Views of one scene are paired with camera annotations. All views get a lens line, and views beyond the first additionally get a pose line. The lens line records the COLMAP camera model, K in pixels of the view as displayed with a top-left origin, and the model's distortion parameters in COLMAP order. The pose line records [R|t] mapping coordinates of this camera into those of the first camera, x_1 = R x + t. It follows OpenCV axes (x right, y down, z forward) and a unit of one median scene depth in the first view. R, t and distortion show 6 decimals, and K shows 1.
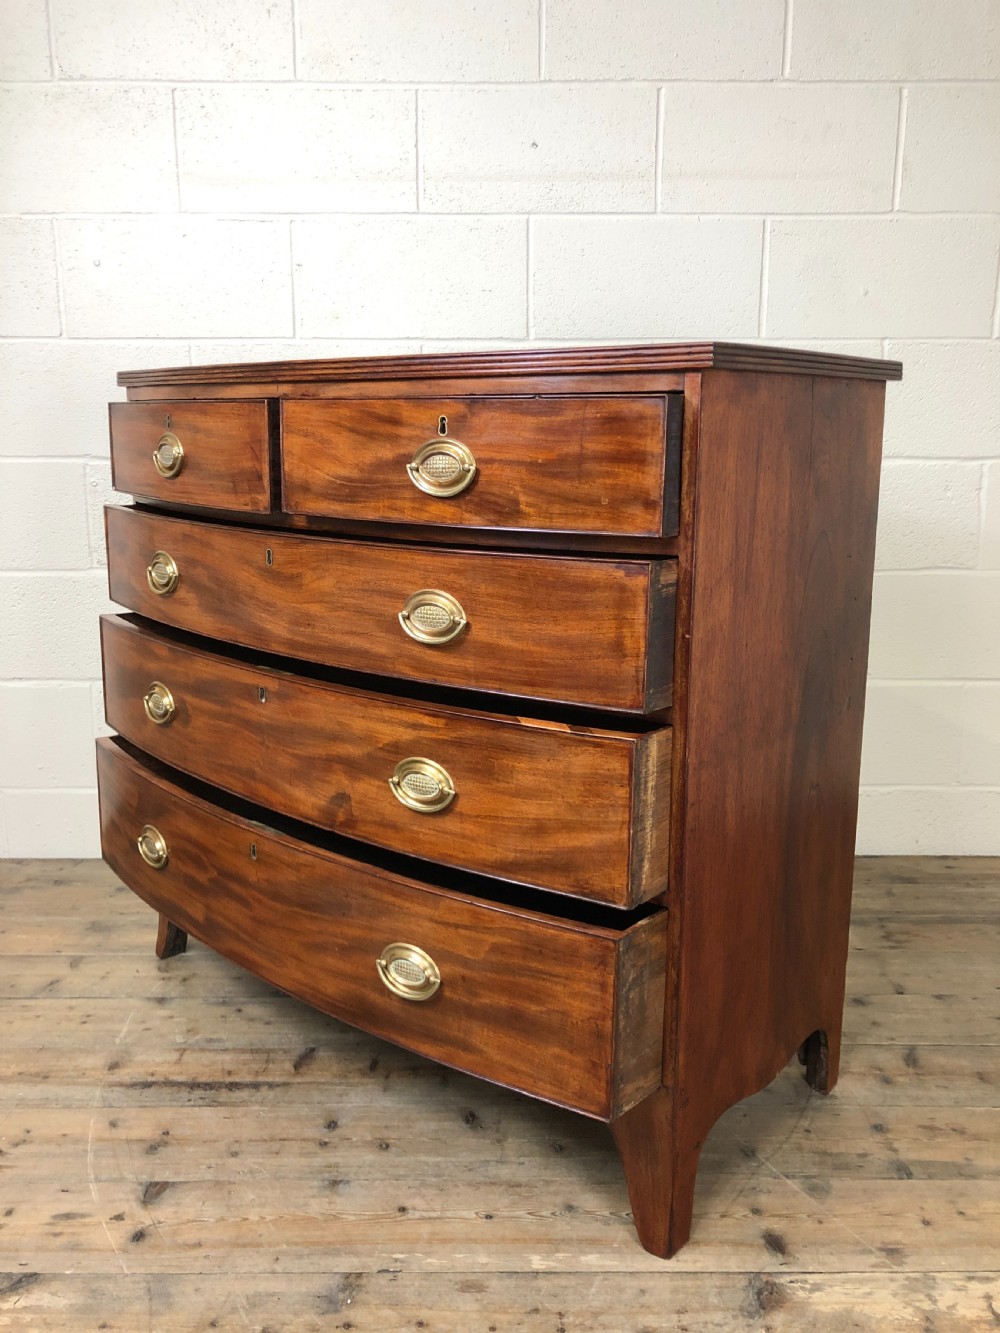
lens RADIAL K [[1120.3, 0, 518.6], [0, 1120.3, 639.0], [0, 0, 1]] dist [0.046479, -0.052376]
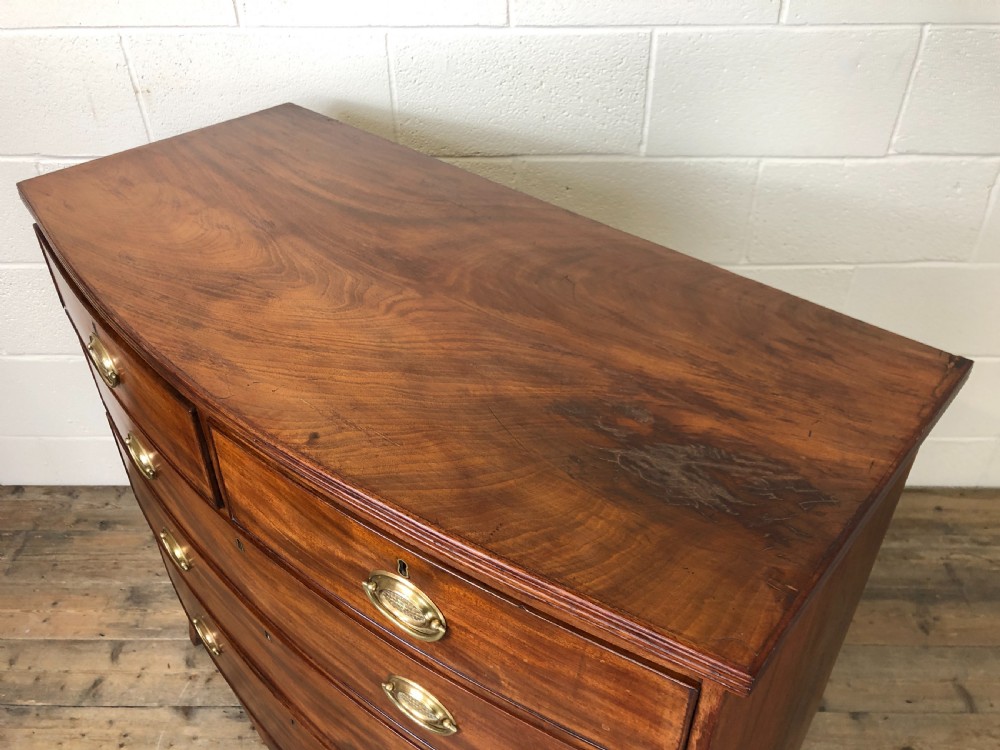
lens RADIAL K [[840.5, 0, 502.2], [0, 840.5, 375.3], [0, 0, 1]] dist [0.046479, -0.052376]
pose [[0.999990, 0.001239, -0.004296, 0.007657], [0.000764, 0.899343, 0.437242, -0.541492], [0.004405, -0.437241, 0.899333, 0.515030]]
